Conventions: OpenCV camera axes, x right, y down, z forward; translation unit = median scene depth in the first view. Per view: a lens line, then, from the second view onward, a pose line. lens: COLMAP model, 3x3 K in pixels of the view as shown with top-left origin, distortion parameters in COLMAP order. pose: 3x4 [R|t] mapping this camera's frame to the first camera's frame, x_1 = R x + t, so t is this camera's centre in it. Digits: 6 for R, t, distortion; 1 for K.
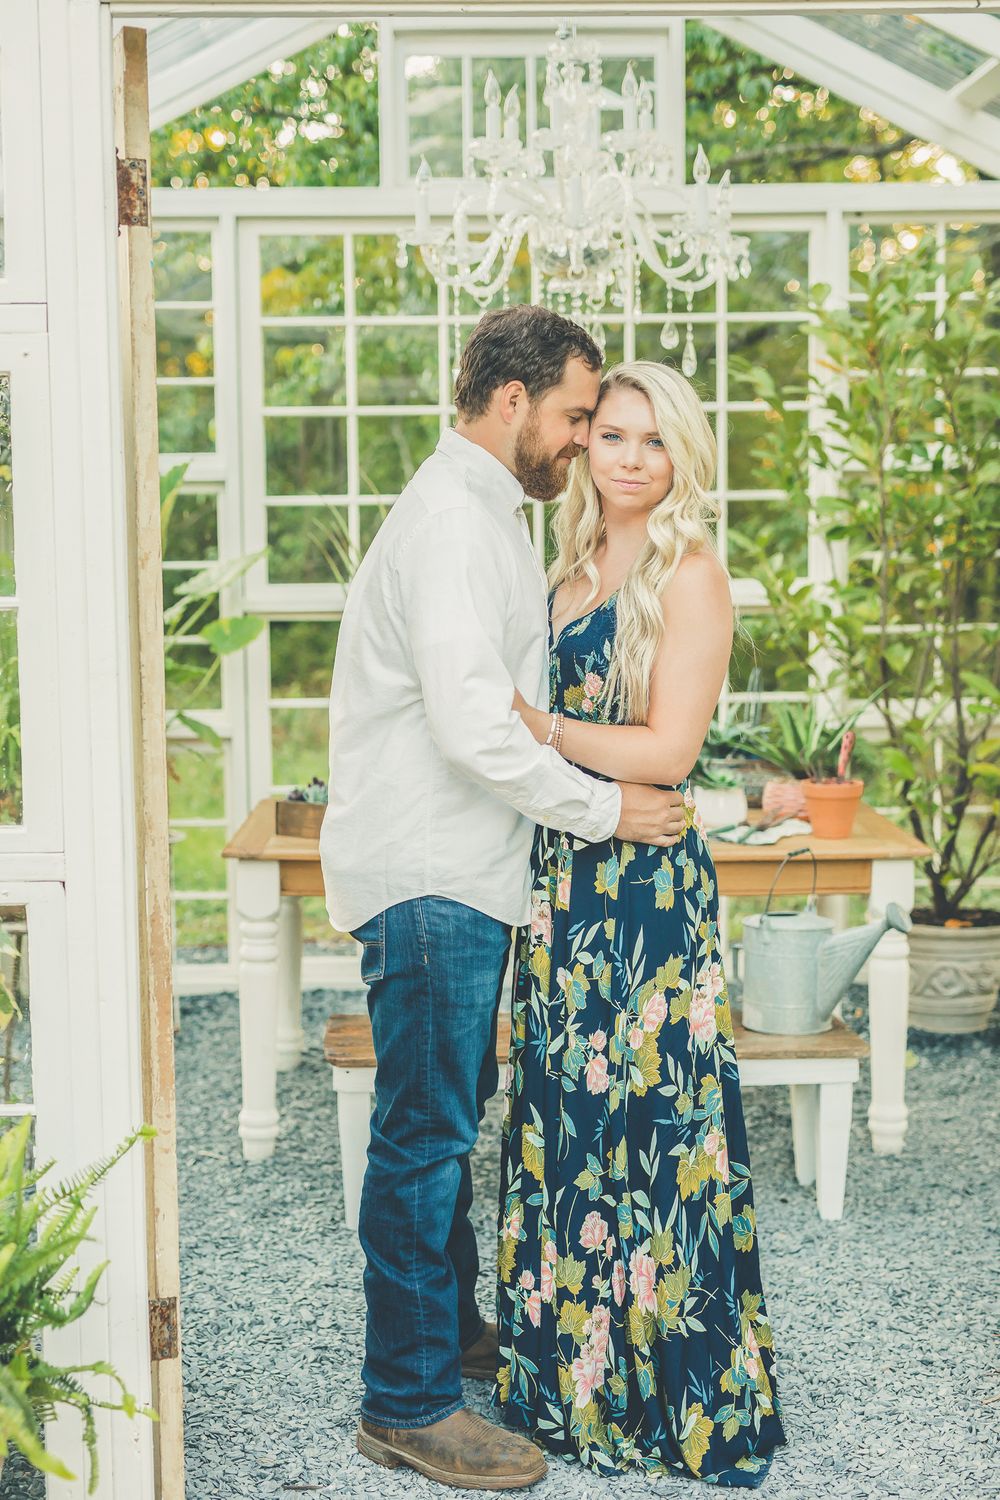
lens RADIAL K [[2110.4, 0, 479.0], [0, 2110.4, 719.9], [0, 0, 1]] dist [-0.000529, 0.069621]
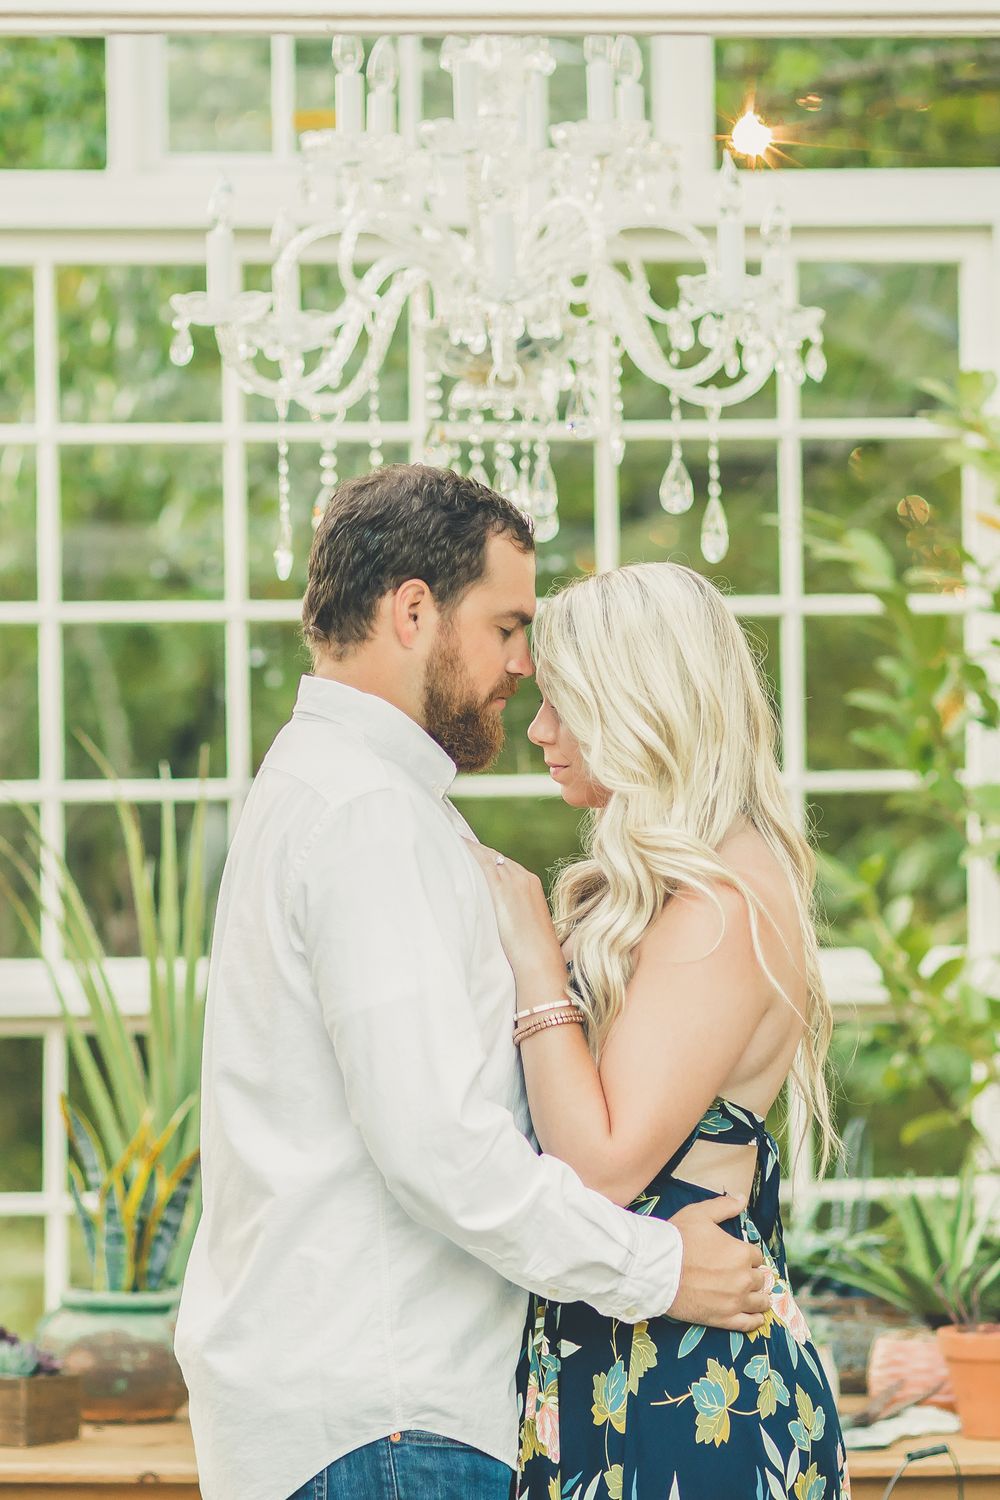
lens RADIAL K [[5308.5, 0, 500.0], [0, 5308.5, 750.0], [0, 0, 1]] dist [0.005759, 2.351780]
pose [[0.998856, 0.000653, 0.047818, -0.015949], [0.004636, 0.993875, -0.110417, 0.027549], [-0.047597, 0.110513, 0.992734, -0.275528]]
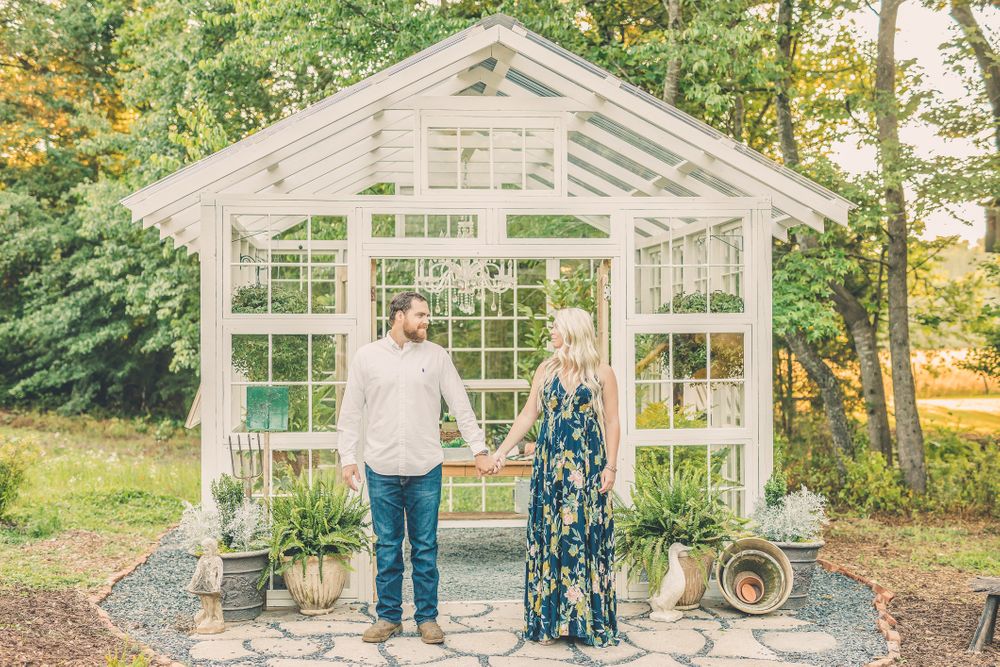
lens RADIAL K [[1482.3, 0, 503.3], [0, 1482.3, 309.3], [0, 0, 1]] dist [0.011571, 0.000111]
pose [[0.996662, 0.010765, 0.080930, -0.070855], [-0.001588, 0.993638, -0.112611, 0.073093], [-0.081628, 0.112106, 0.990338, -1.108655]]
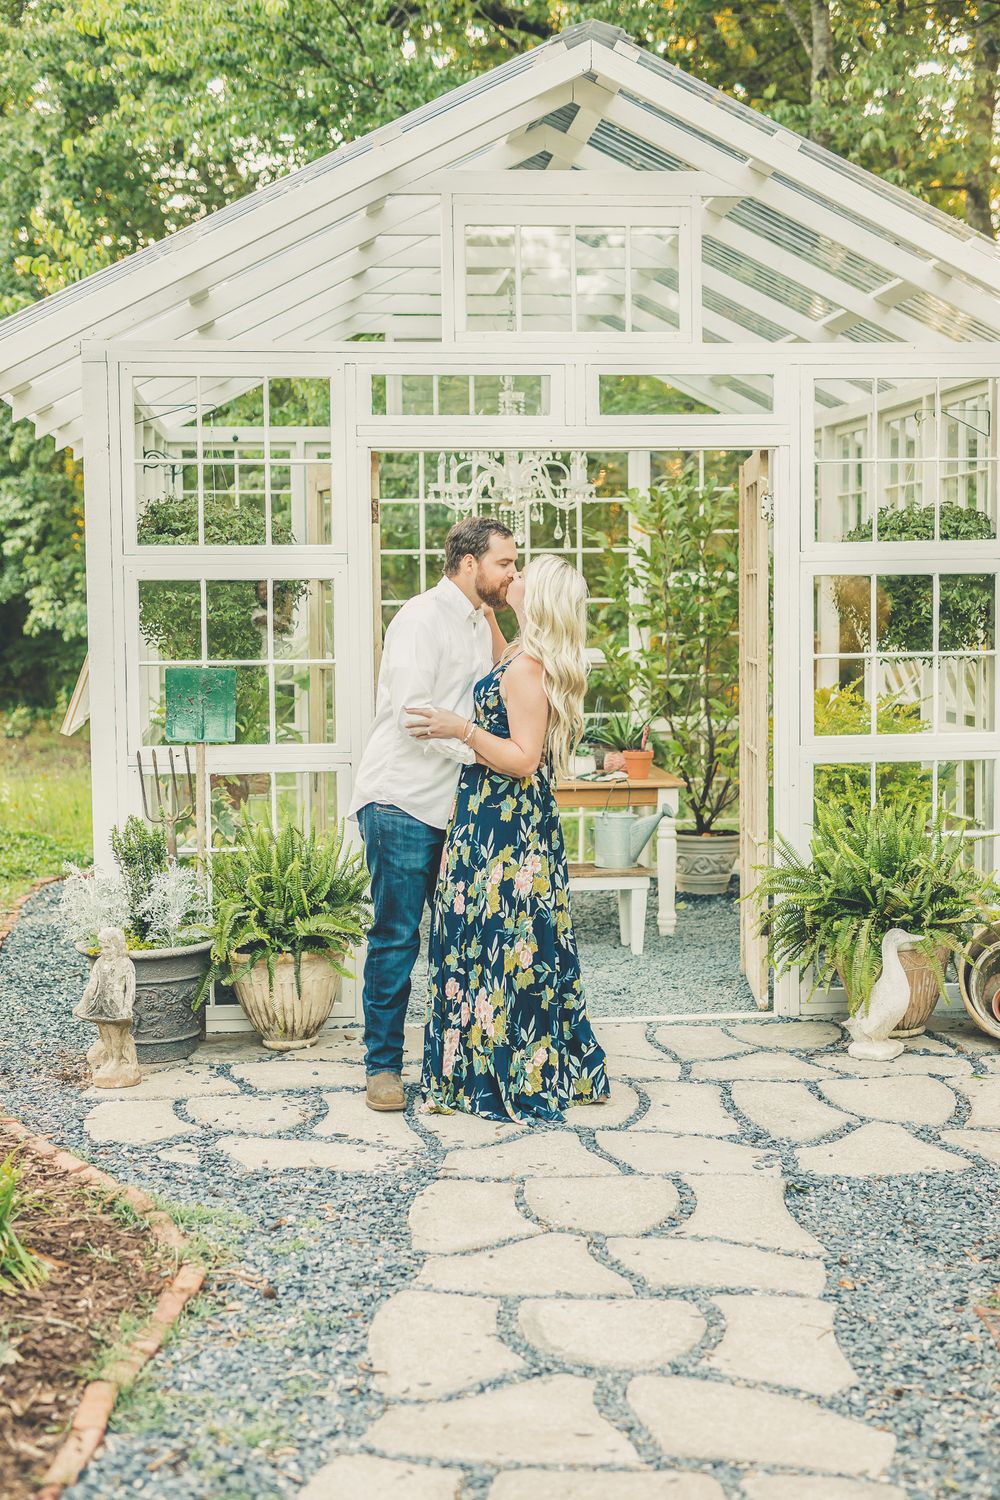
lens RADIAL K [[2110.4, 0, 479.0], [0, 2110.4, 719.9], [0, 0, 1]] dist [-0.000529, 0.069621]
pose [[0.997186, -0.000964, 0.074964, -0.116417], [0.002996, 0.999631, -0.027003, 0.046833], [-0.074910, 0.027152, 0.996821, -0.860657]]
